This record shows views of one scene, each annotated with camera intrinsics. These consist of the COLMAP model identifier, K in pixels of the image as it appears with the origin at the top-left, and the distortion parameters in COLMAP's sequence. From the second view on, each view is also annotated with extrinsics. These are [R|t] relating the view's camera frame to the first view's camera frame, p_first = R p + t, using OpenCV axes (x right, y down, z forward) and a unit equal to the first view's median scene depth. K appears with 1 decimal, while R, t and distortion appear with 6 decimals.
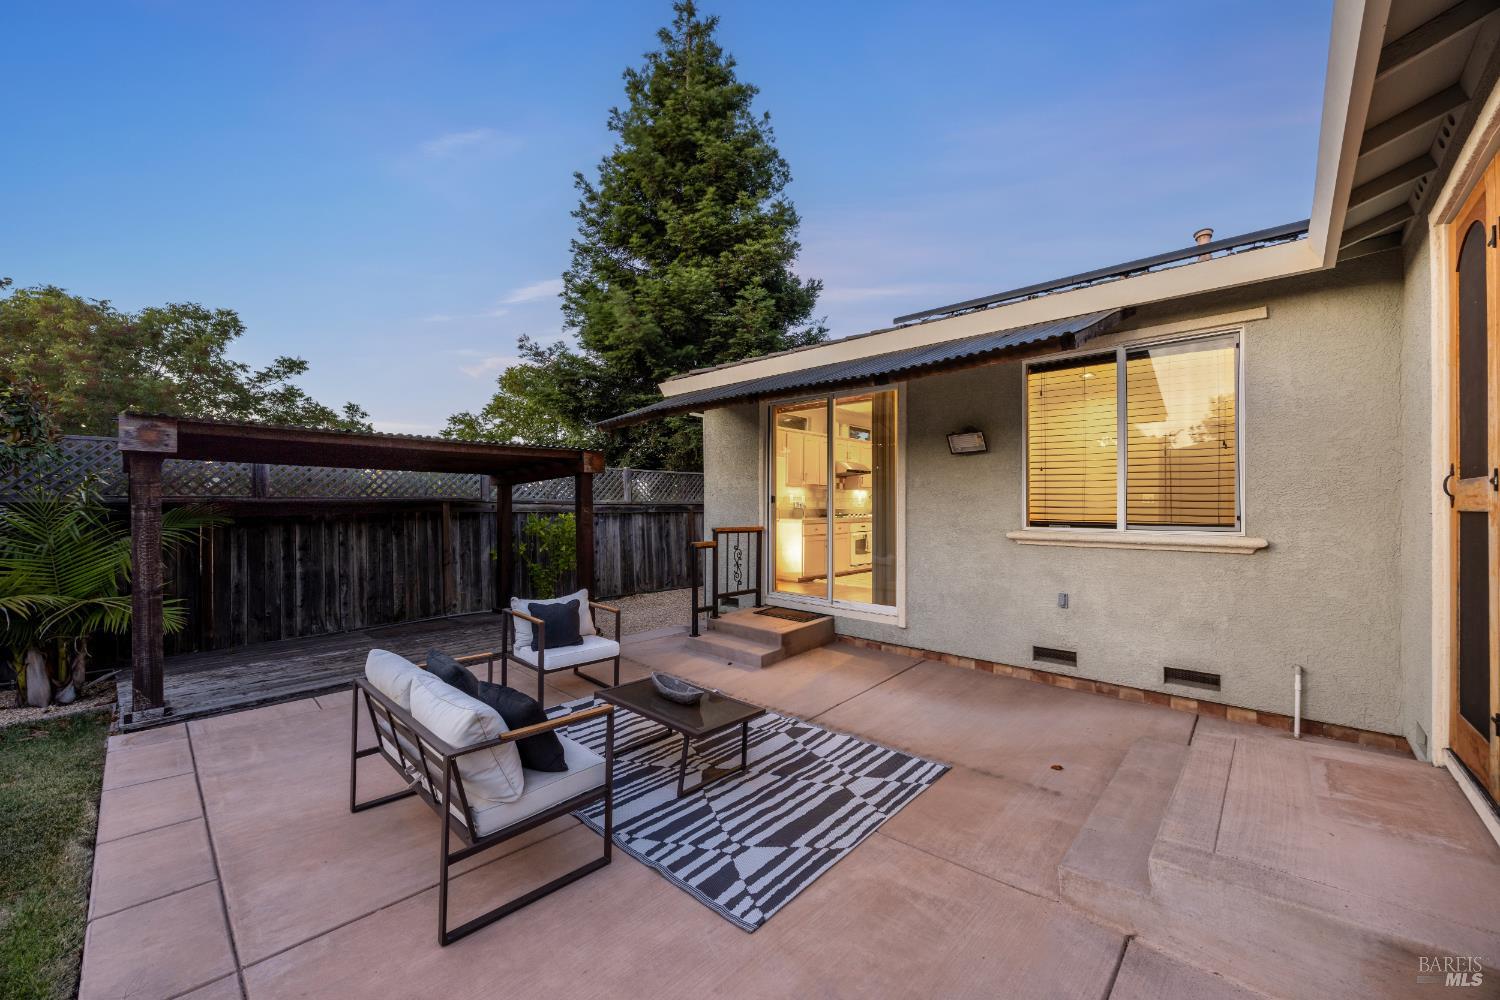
lens RADIAL K [[569.9, 0, 768.0], [0, 569.9, 502.5], [0, 0, 1]] dist [0.000001, -0.000655]
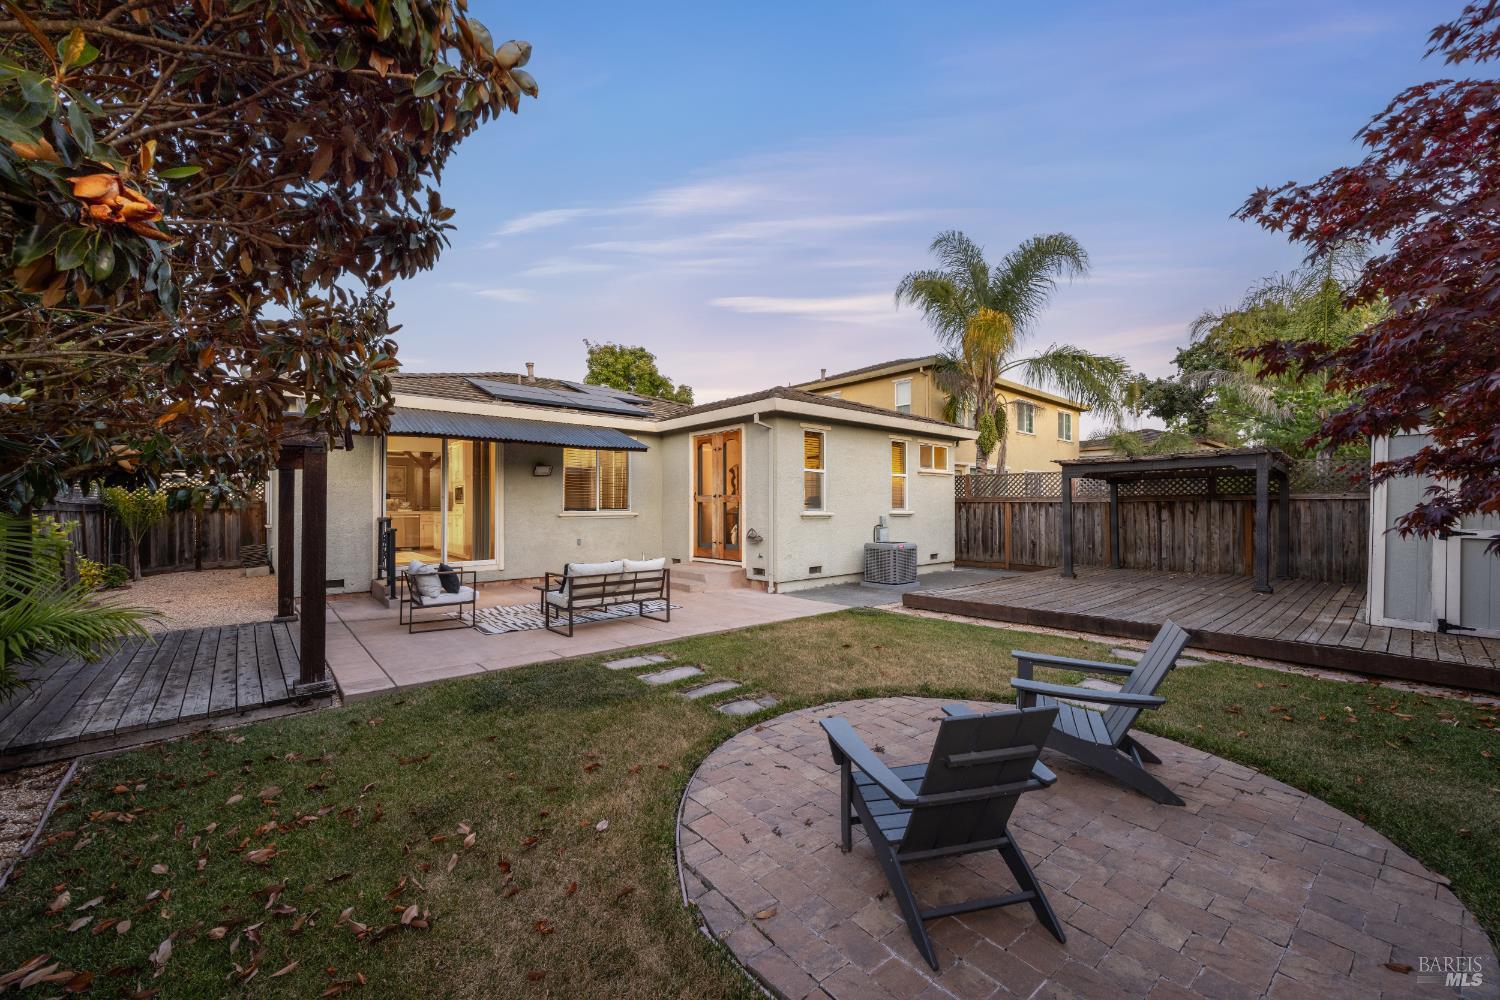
lens RADIAL K [[569.9, 0, 755.7], [0, 569.9, 512.7], [0, 0, 1]] dist [0.000001, -0.000655]
pose [[0.098564, -0.012745, 0.995049, -1.821707], [-0.001355, 0.999915, 0.012942, 0.021315], [-0.995130, -0.002624, 0.098539, 0.049204]]
